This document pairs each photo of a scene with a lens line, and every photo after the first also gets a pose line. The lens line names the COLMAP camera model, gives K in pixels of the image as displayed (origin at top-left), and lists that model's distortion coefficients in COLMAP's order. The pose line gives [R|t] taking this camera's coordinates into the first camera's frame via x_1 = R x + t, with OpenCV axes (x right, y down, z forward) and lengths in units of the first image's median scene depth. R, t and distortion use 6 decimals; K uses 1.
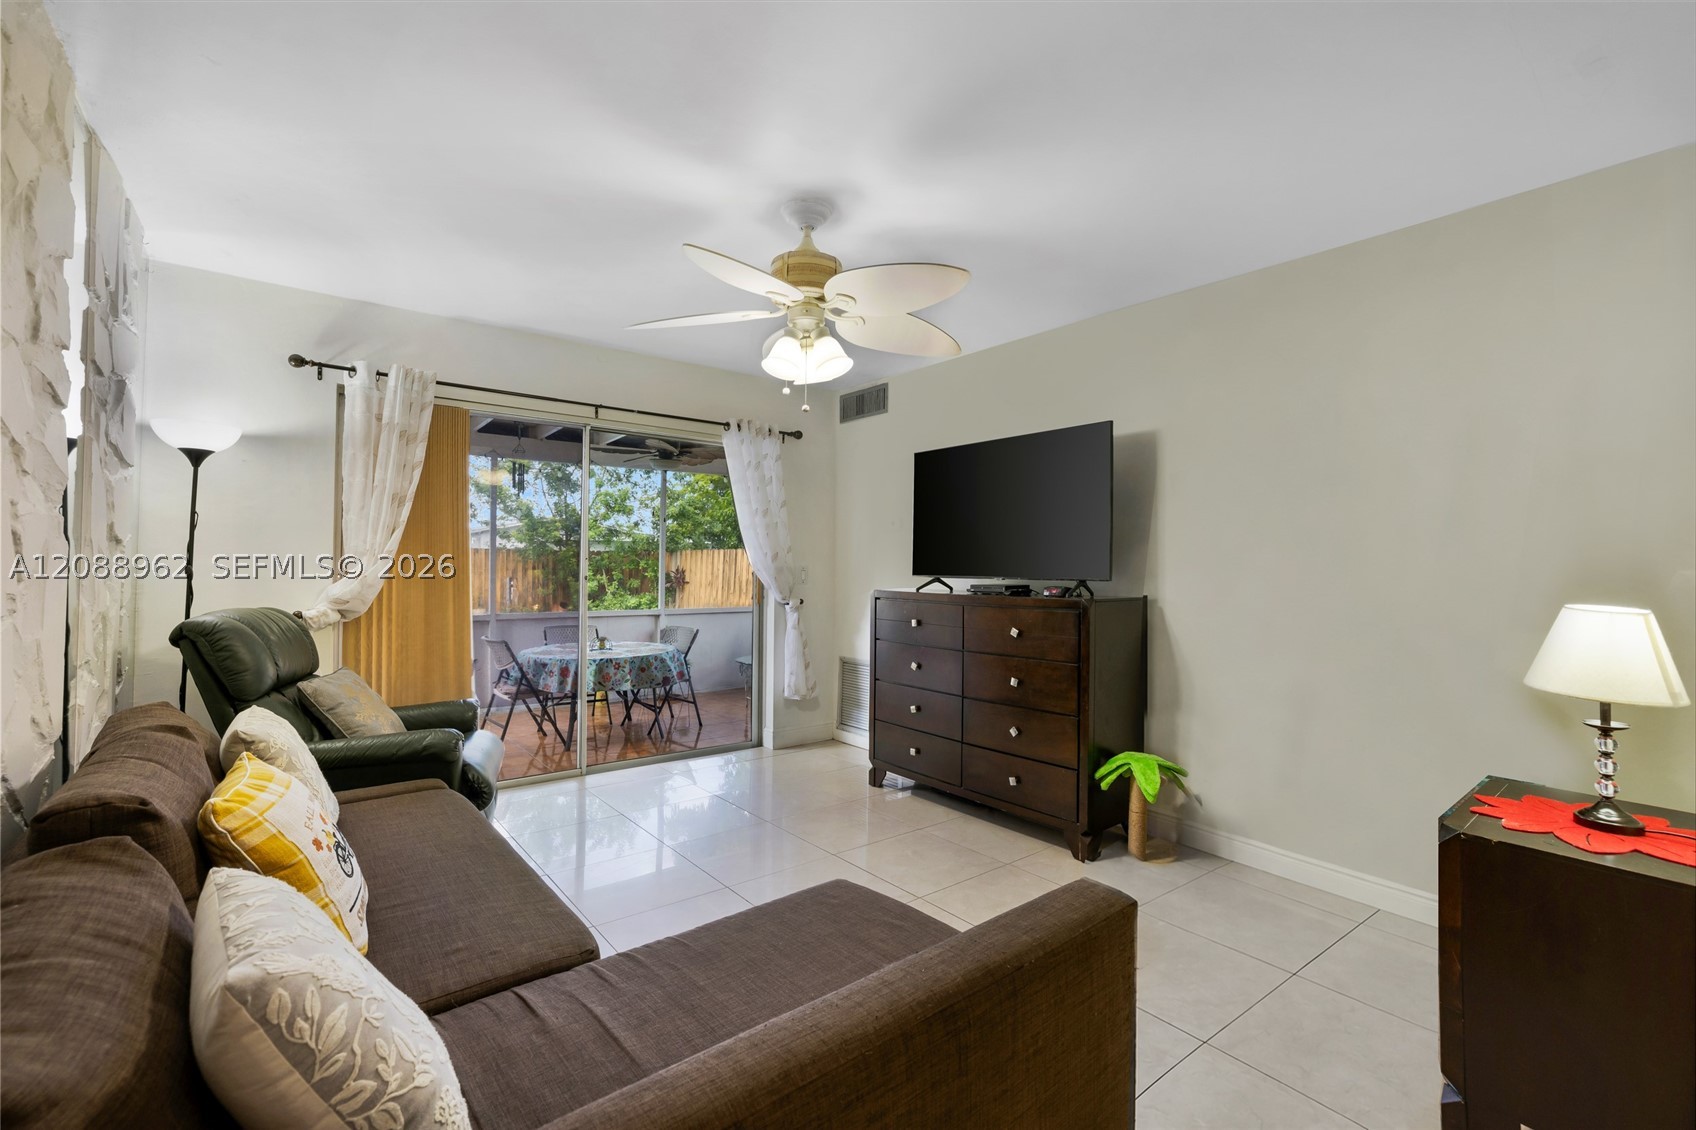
lens RADIAL K [[740.8, 0, 843.9], [0, 740.8, 556.5], [0, 0, 1]] dist [-0.032086, 0.011428]
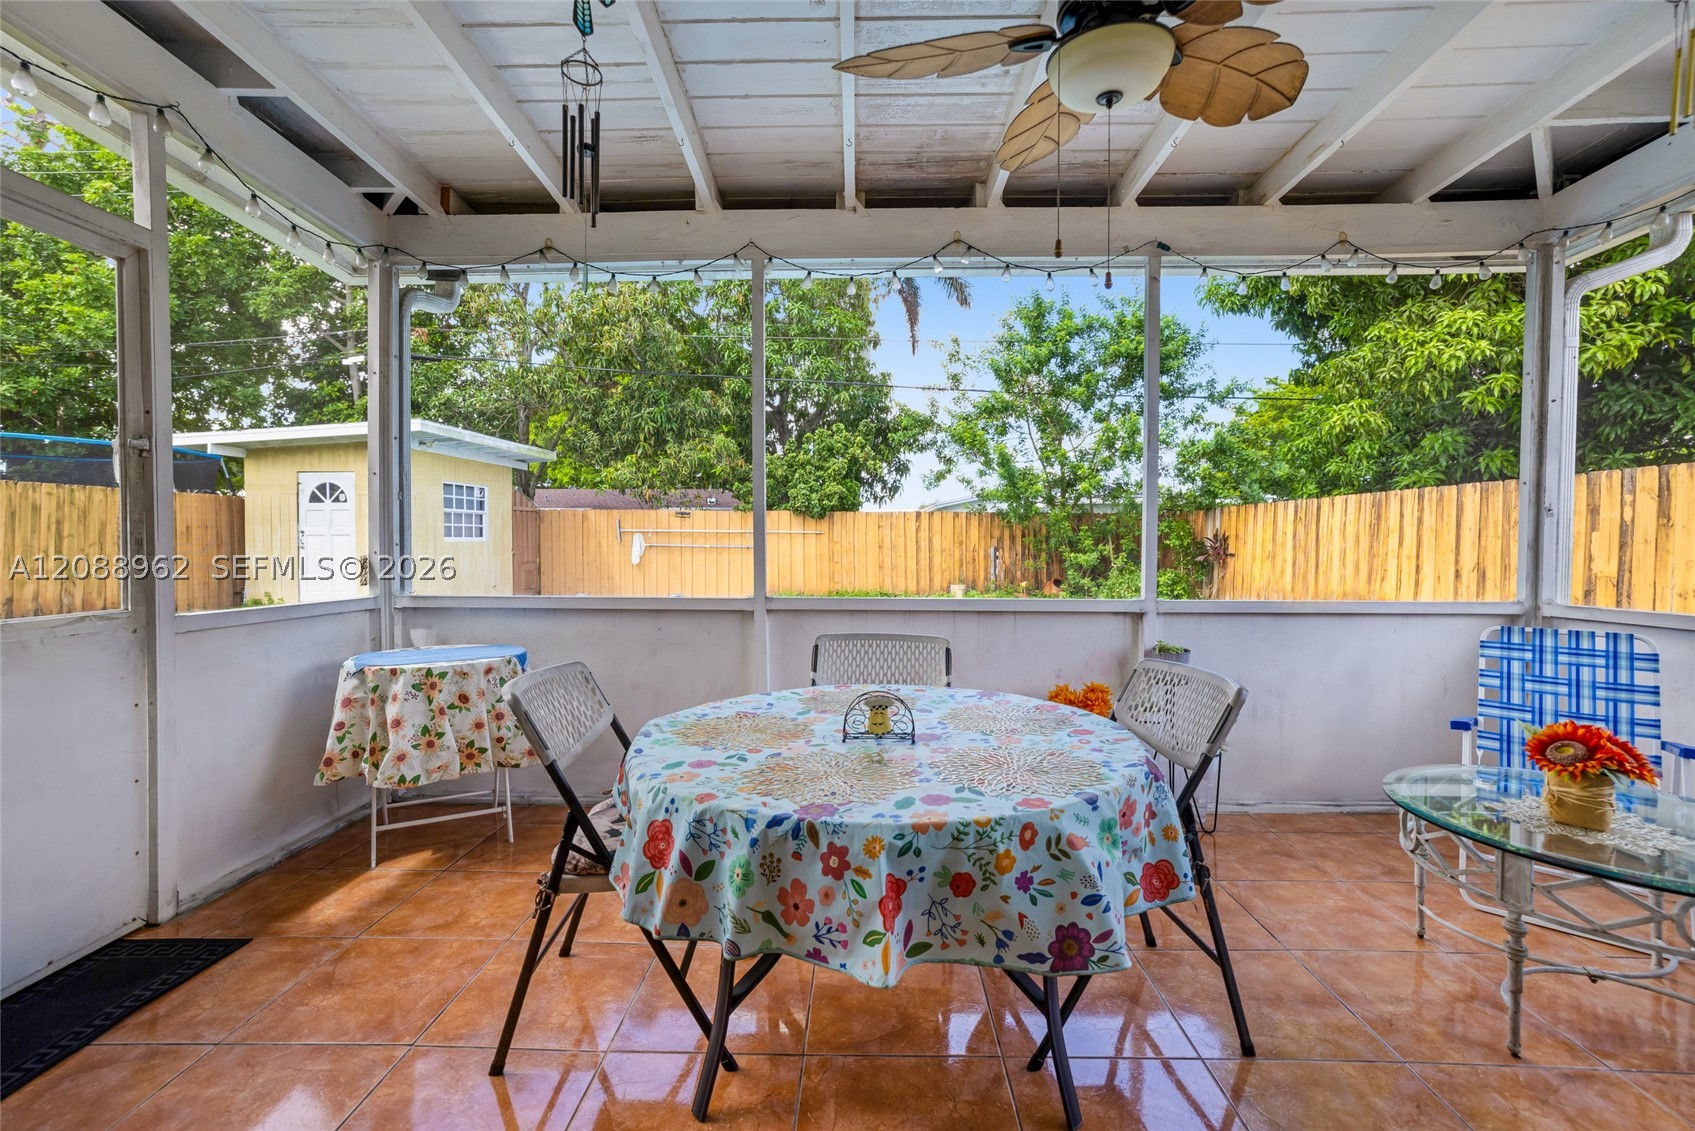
lens RADIAL K [[740.4, 0, 858.4], [0, 740.4, 559.1], [0, 0, 1]] dist [-0.032086, 0.011428]
pose [[0.774779, 0.010222, -0.632149, -0.054828], [0.010320, 0.999532, 0.028810, 0.017169], [0.632148, -0.028845, 0.774311, 0.282303]]
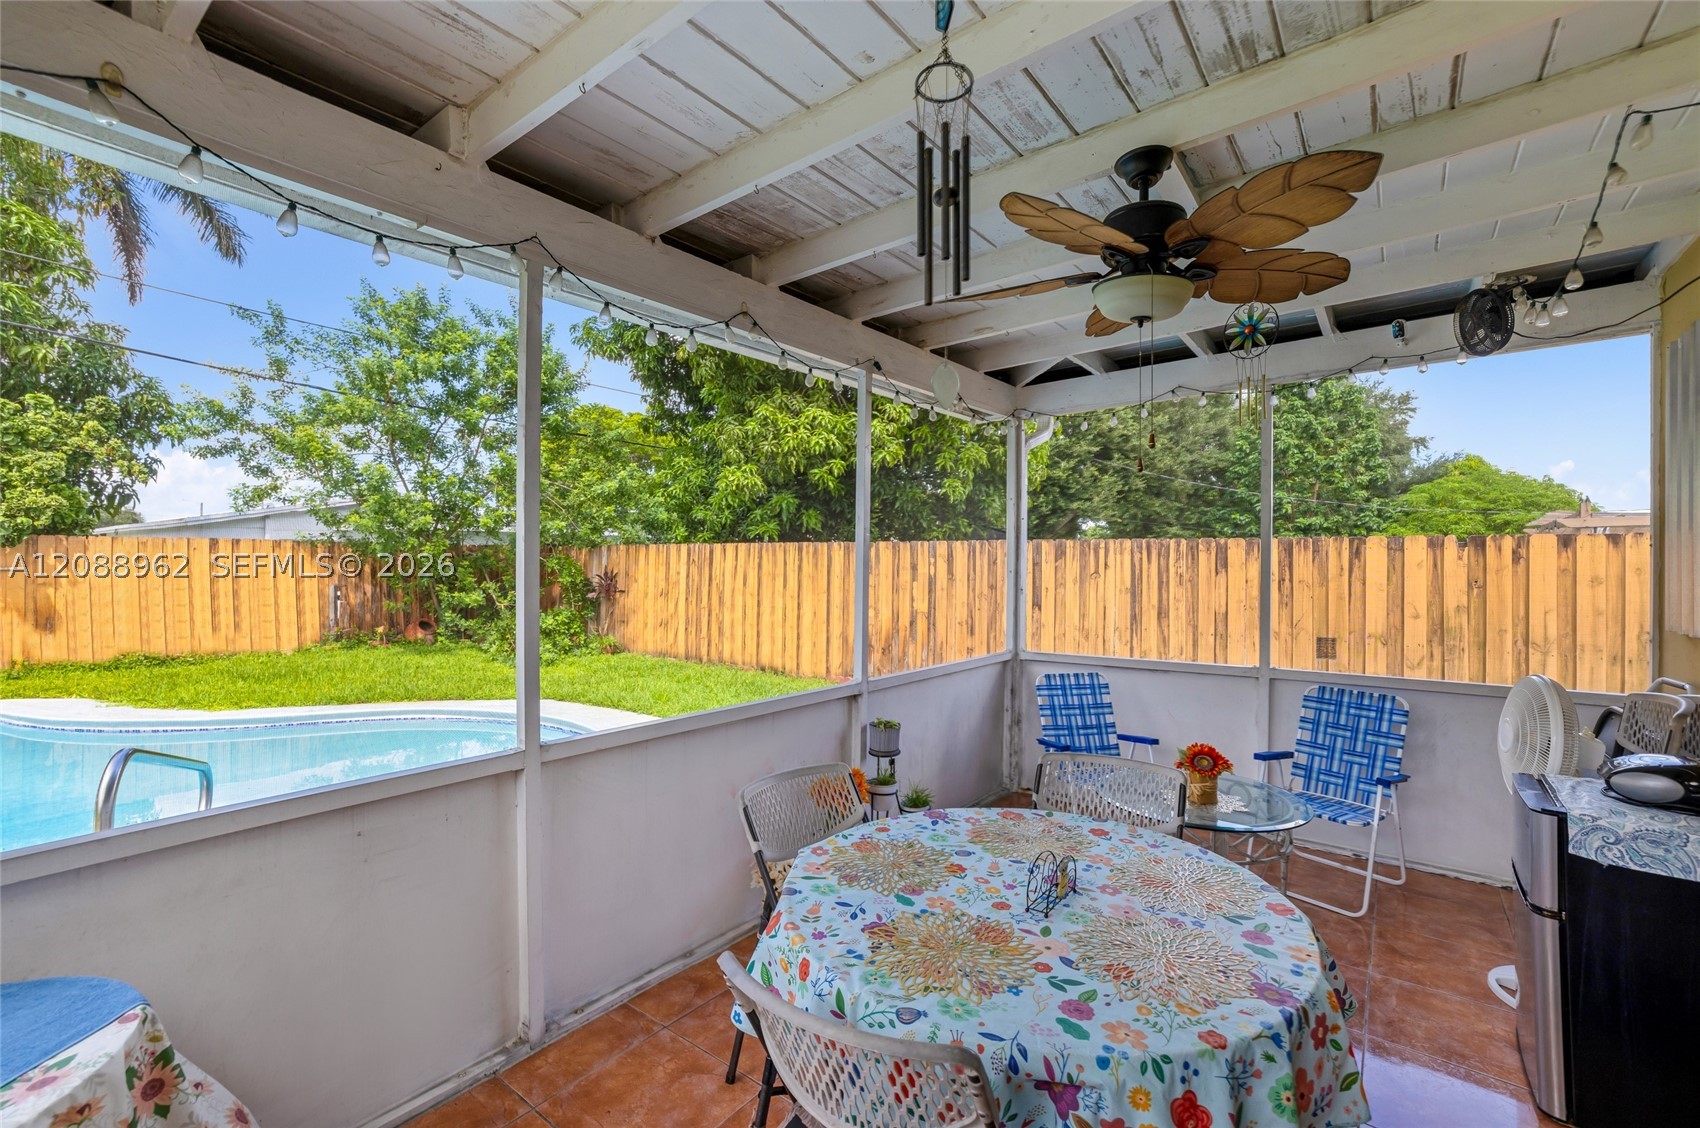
lens RADIAL K [[742.6, 0, 853.7], [0, 742.6, 570.7], [0, 0, 1]] dist [-0.032086, 0.011428]
pose [[0.969582, -0.002622, 0.244752, -0.175562], [-0.003939, 0.999646, 0.026313, -0.003954], [-0.244734, -0.026477, 0.969229, 0.272377]]
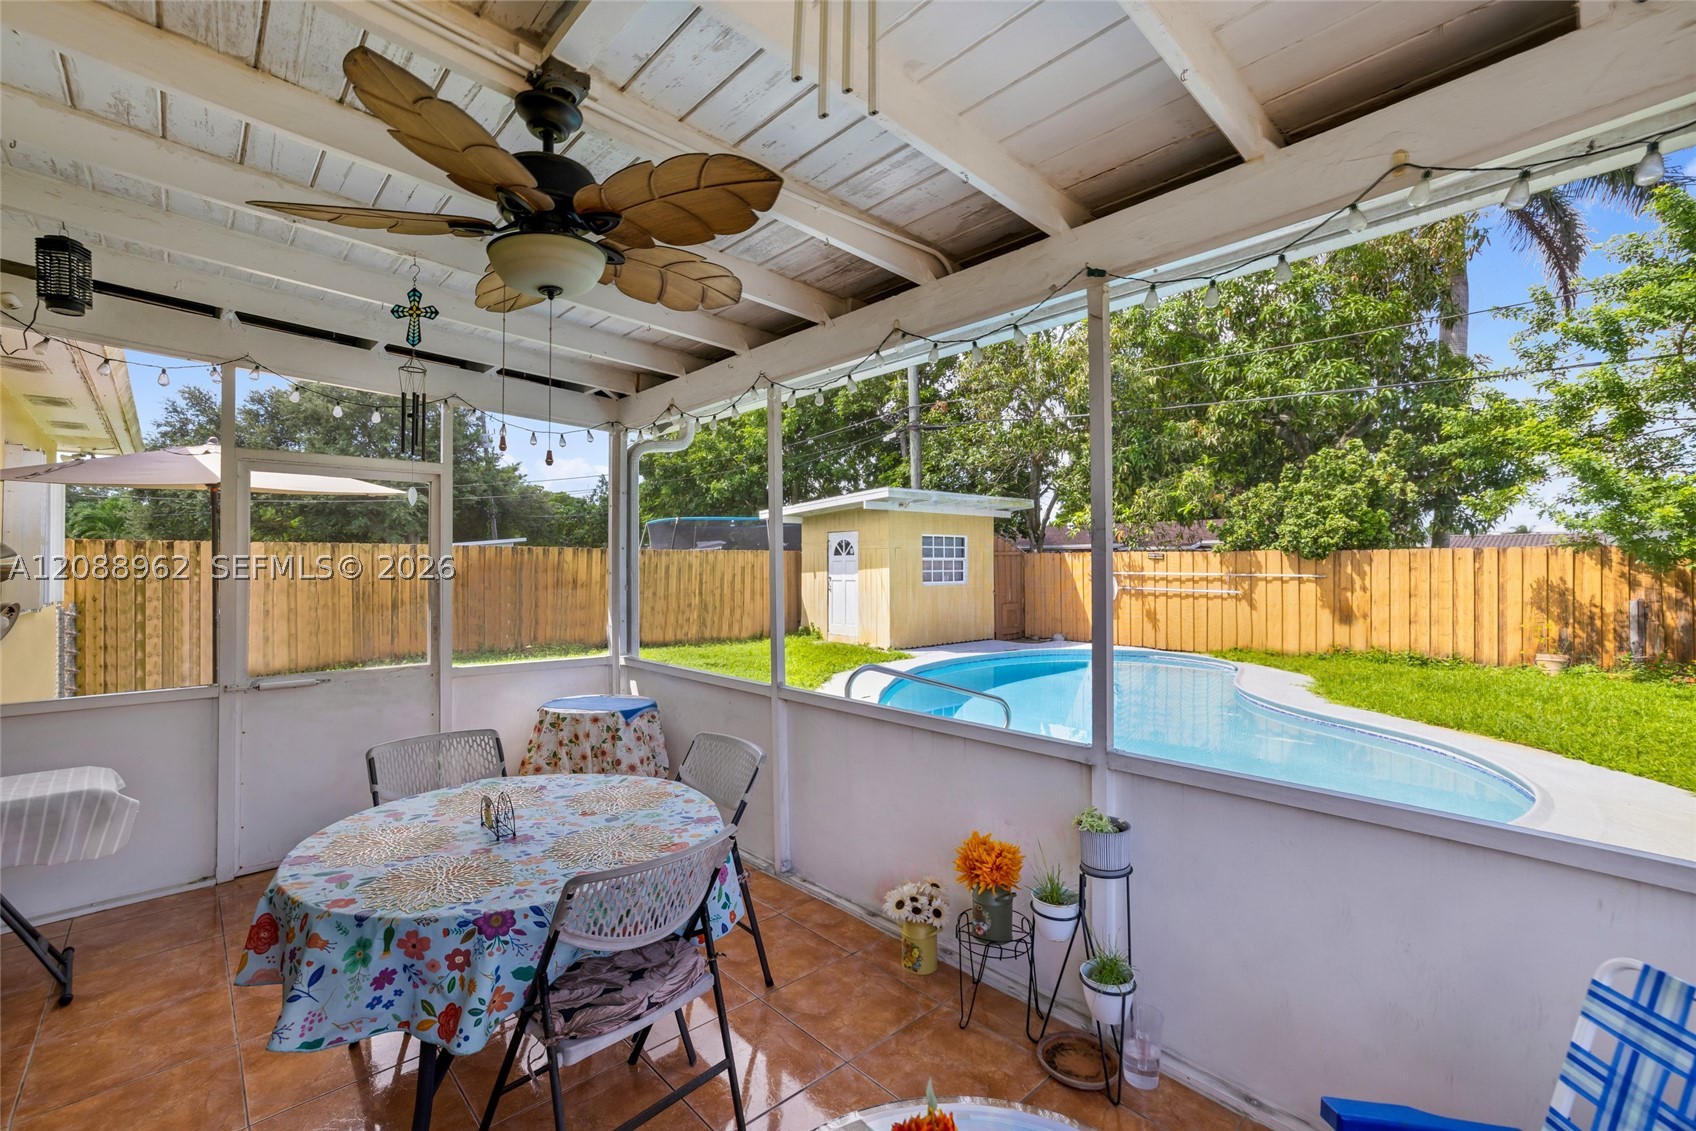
lens RADIAL K [[740.8, 0, 852.8], [0, 740.8, 564.0], [0, 0, 1]] dist [-0.032086, 0.011428]
pose [[0.077714, -0.009506, -0.996930, 0.022628], [0.013964, 0.999867, -0.008445, -0.001403], [0.996878, -0.013265, 0.077837, 0.425073]]
